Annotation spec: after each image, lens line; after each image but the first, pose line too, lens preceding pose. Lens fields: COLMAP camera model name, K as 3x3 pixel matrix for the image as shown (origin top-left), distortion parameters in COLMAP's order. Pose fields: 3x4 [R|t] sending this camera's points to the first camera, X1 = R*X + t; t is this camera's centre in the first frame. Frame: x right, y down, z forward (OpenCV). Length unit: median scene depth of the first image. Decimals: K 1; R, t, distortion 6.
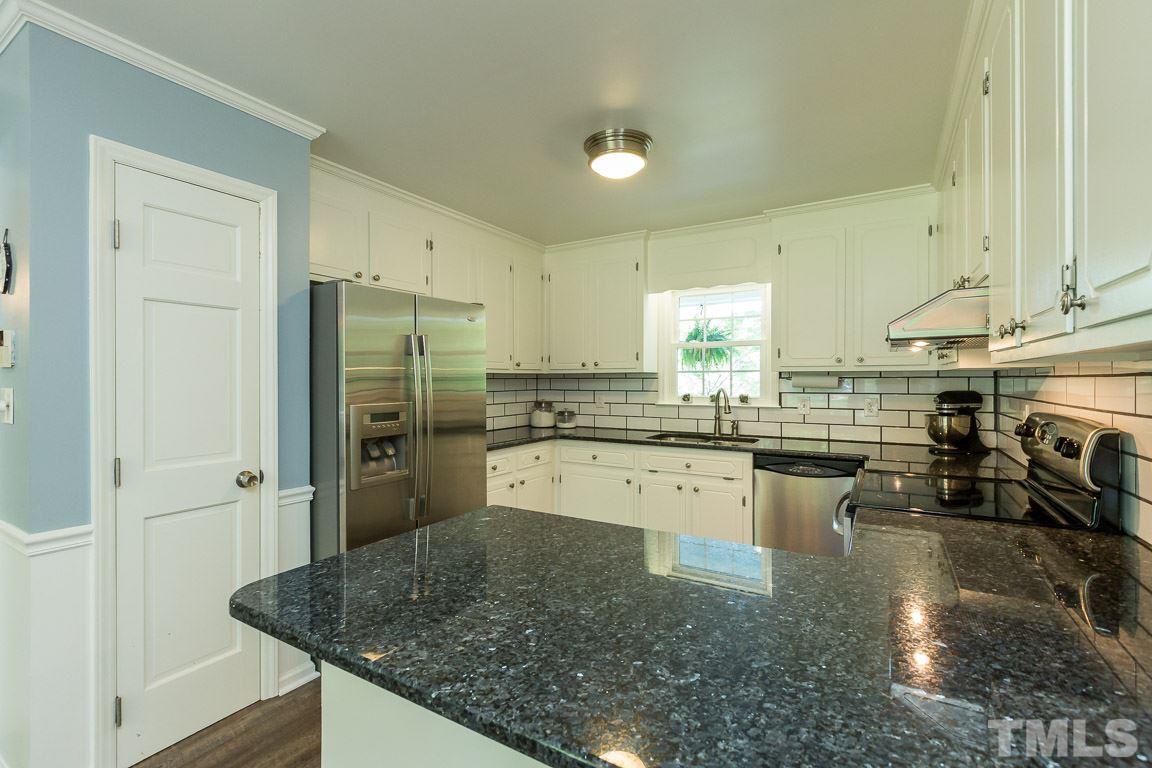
lens RADIAL K [[514.9, 0, 576.0], [0, 514.9, 384.0], [0, 0, 1]] dist [0.000175, 0.000733]
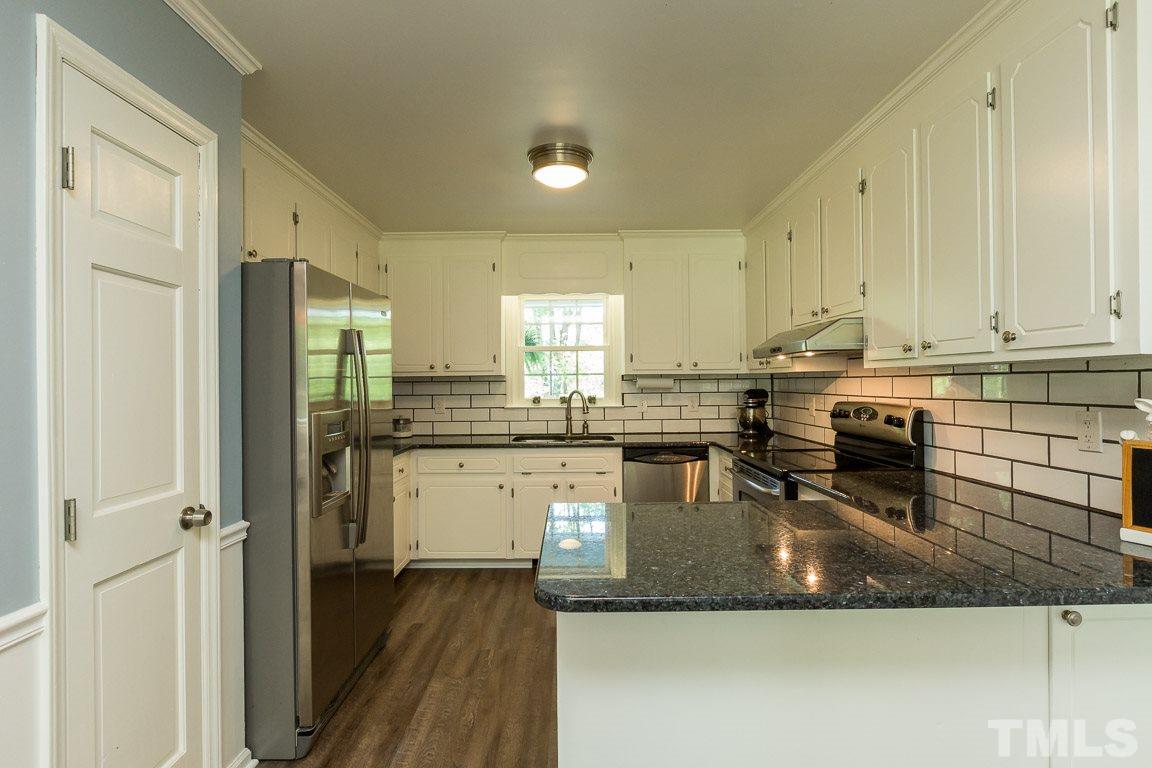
lens RADIAL K [[563.6, 0, 576.0], [0, 563.6, 384.0], [0, 0, 1]] dist [0.001191, -0.000112]
pose [[0.851301, -0.007580, 0.524622, -0.362440], [0.012657, 0.999901, -0.006091, 0.002933], [-0.524524, 0.011826, 0.851313, 0.011852]]
